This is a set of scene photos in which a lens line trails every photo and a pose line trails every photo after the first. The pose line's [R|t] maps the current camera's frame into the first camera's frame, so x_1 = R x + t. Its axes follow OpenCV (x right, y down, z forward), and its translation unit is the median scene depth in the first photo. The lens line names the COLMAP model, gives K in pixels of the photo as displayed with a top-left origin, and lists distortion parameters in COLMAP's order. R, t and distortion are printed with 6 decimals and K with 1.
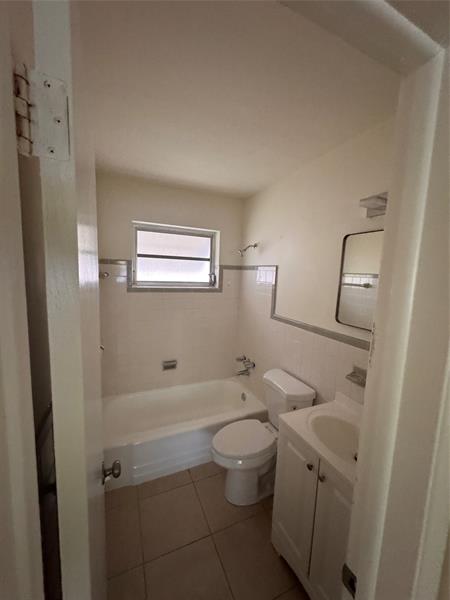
lens RADIAL K [[239.4, 0, 225.0], [0, 239.4, 297.9], [0, 0, 1]] dist [-0.004162, 0.000881]
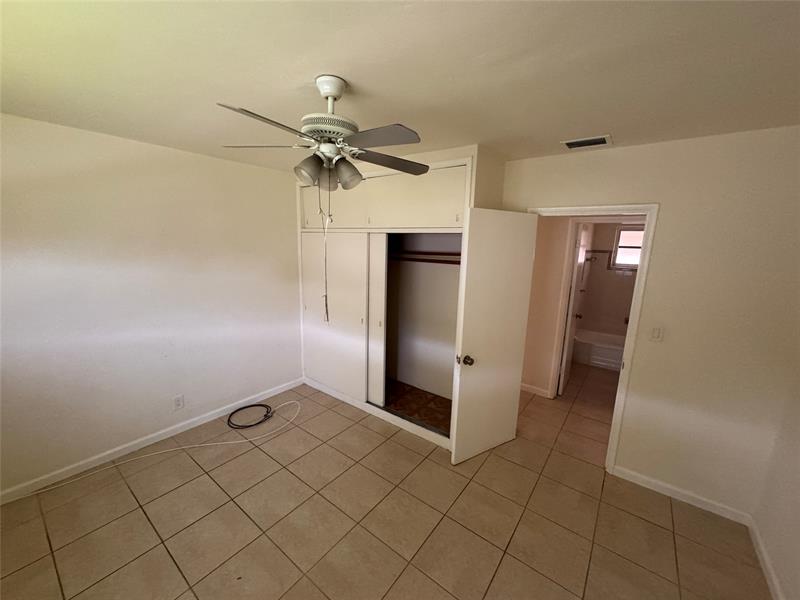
lens RADIAL K [[319.2, 0, 403.4], [0, 319.2, 299.8], [0, 0, 1]] dist [-0.004162, 0.000881]
pose [[0.494539, 0.140553, -0.857715, 0.834306], [-0.107754, 0.989139, 0.099961, 0.114908], [0.862450, 0.042988, 0.504314, -1.348138]]
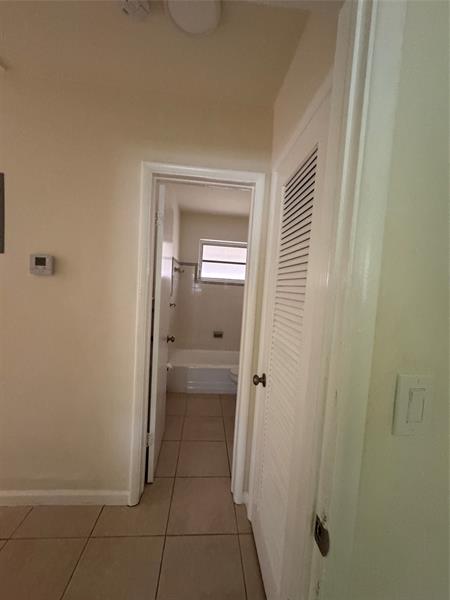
lens RADIAL K [[239.4, 0, 225.1], [0, 239.4, 299.4], [0, 0, 1]] dist [-0.004162, 0.000881]
pose [[0.945519, 0.039515, -0.323161, 0.307982], [-0.060798, 0.996576, -0.056027, 0.162894], [0.319841, 0.072622, 0.944684, -0.436733]]
